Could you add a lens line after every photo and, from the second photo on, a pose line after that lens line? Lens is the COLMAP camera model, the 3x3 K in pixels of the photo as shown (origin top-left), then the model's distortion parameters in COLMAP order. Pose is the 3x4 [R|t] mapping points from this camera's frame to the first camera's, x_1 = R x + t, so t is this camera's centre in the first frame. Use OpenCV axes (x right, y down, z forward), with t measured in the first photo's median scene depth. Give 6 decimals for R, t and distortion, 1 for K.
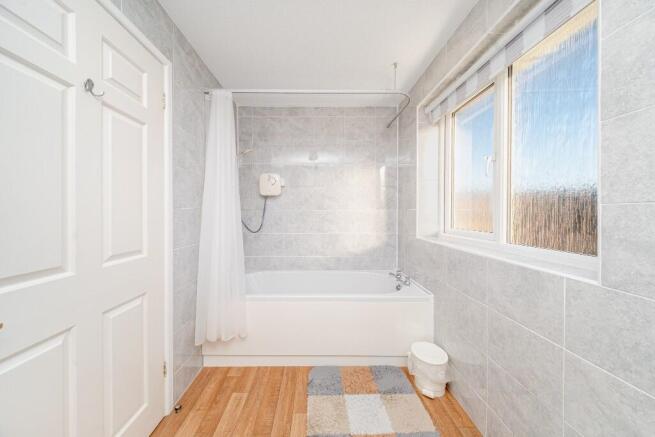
lens RADIAL K [[191.3, 0, 324.8], [0, 191.3, 215.7], [0, 0, 1]] dist [-0.001707, -0.000088]
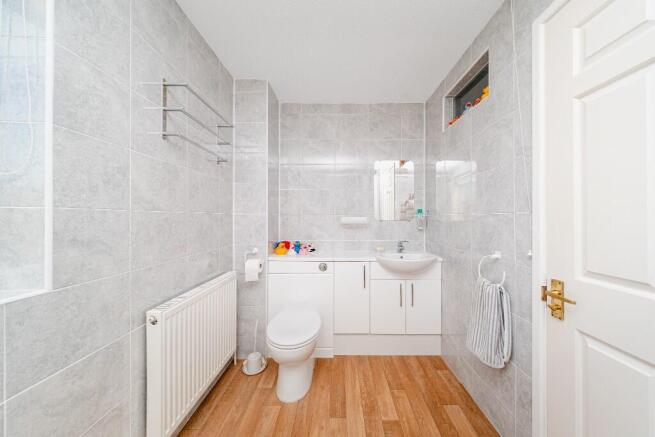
lens RADIAL K [[191.3, 0, 329.8], [0, 191.3, 217.2], [0, 0, 1]] dist [-0.001707, -0.000088]
pose [[-0.998967, -0.006270, 0.045003, -0.016392], [-0.005938, 0.999954, 0.007507, -0.026682], [-0.045048, 0.007232, -0.998959, 2.016907]]
